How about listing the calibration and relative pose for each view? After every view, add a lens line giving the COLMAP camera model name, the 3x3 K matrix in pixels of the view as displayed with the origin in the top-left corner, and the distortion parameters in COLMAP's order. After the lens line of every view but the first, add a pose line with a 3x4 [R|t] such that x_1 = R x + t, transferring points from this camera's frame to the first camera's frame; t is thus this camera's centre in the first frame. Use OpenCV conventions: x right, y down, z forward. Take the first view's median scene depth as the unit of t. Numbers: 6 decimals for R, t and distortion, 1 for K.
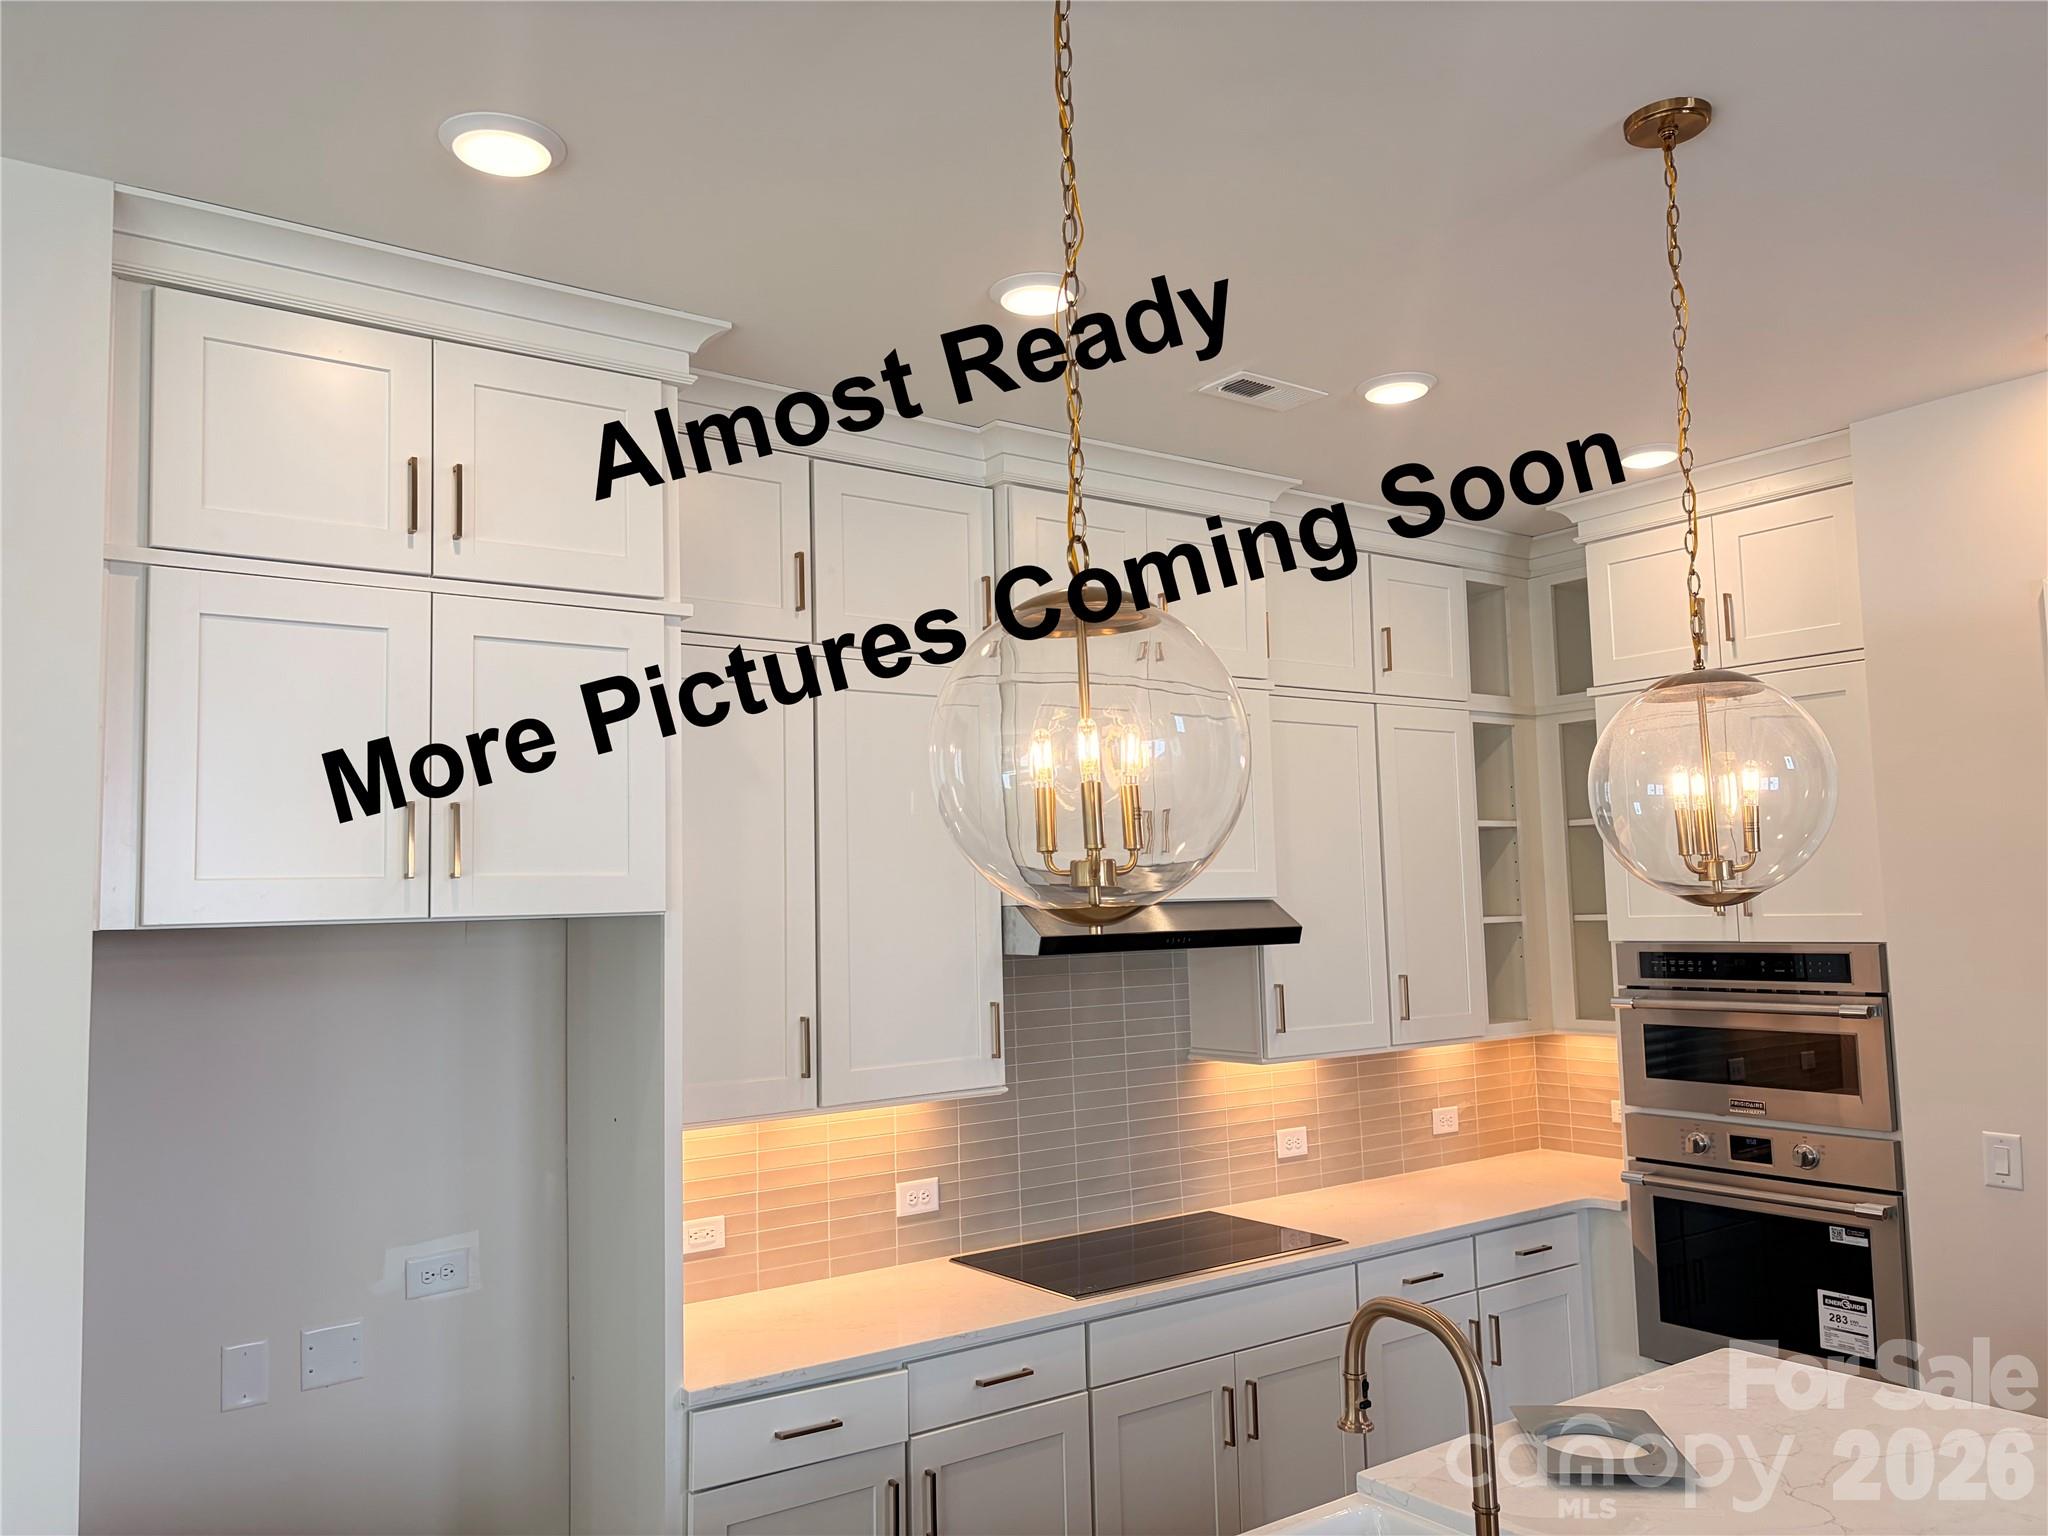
lens RADIAL K [[1567.2, 0, 1021.0], [0, 1567.2, 778.2], [0, 0, 1]] dist [0.056274, -0.048411]
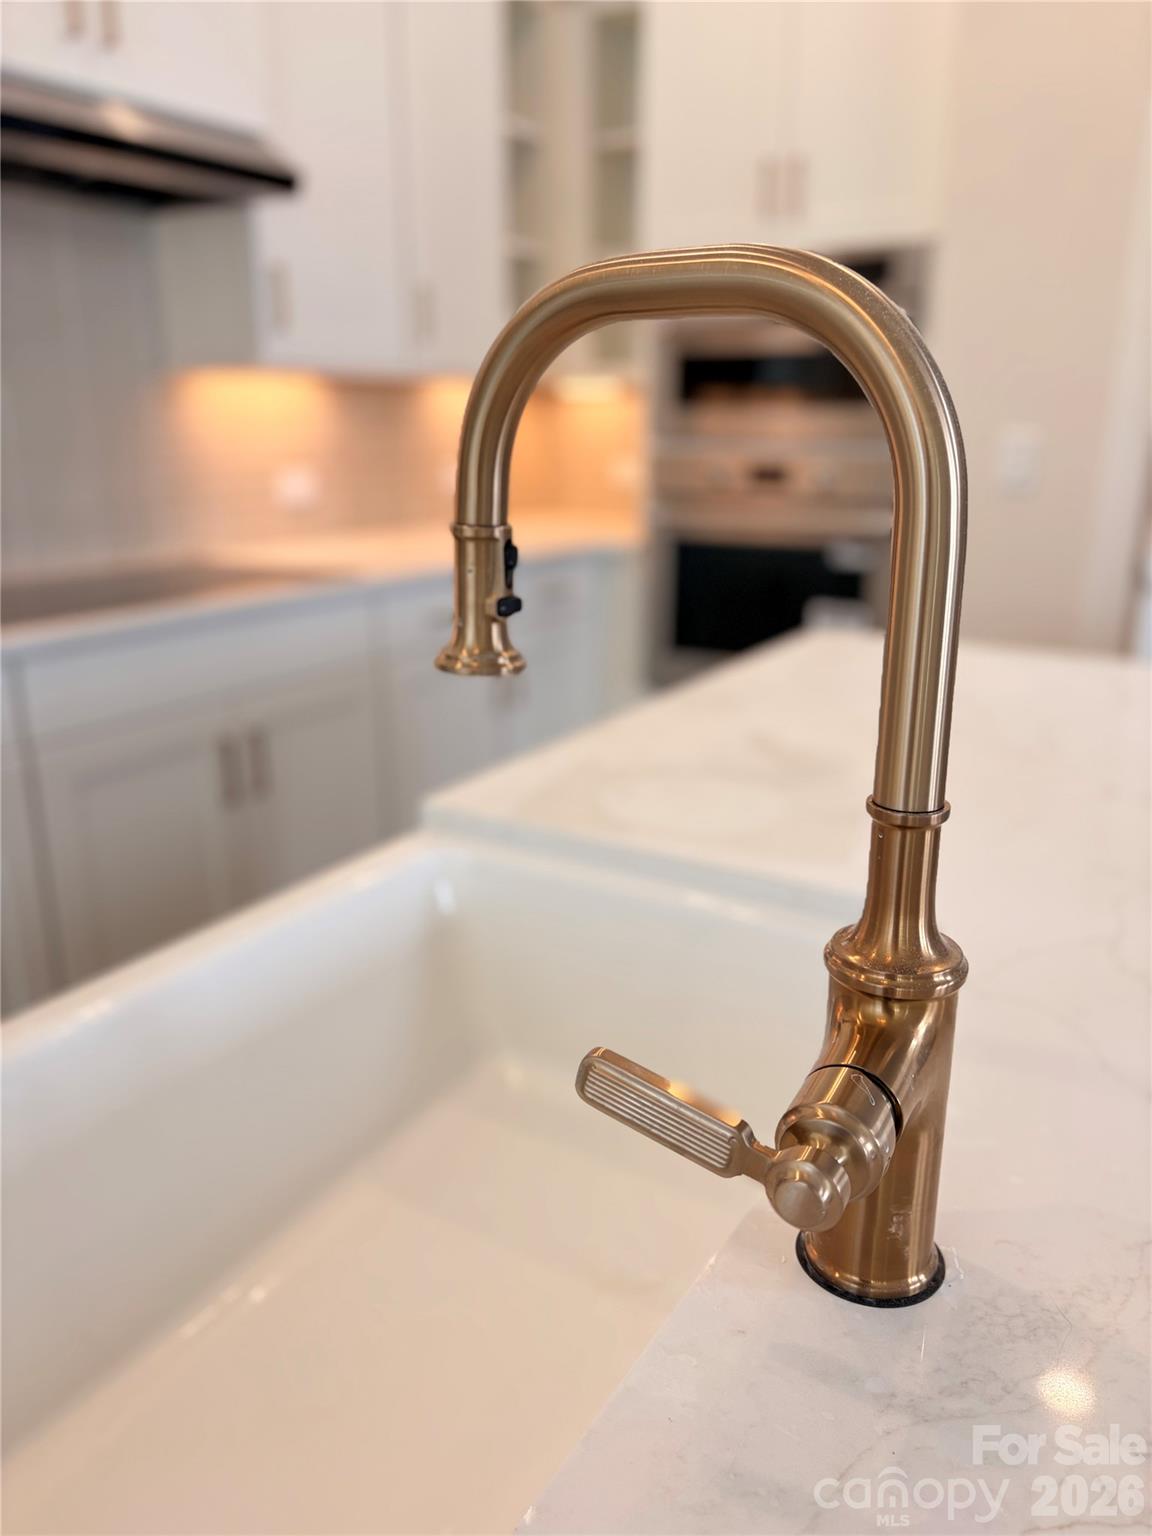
lens RADIAL K [[1175.4, 0, 576.0], [0, 1175.4, 768.0], [0, 0, 1]] dist [0.056274, -0.048411]
pose [[0.922315, -0.082922, 0.377437, 0.062310], [-0.055594, 0.938075, 0.341943, 0.168143], [-0.382418, -0.336363, 0.860591, 0.371328]]
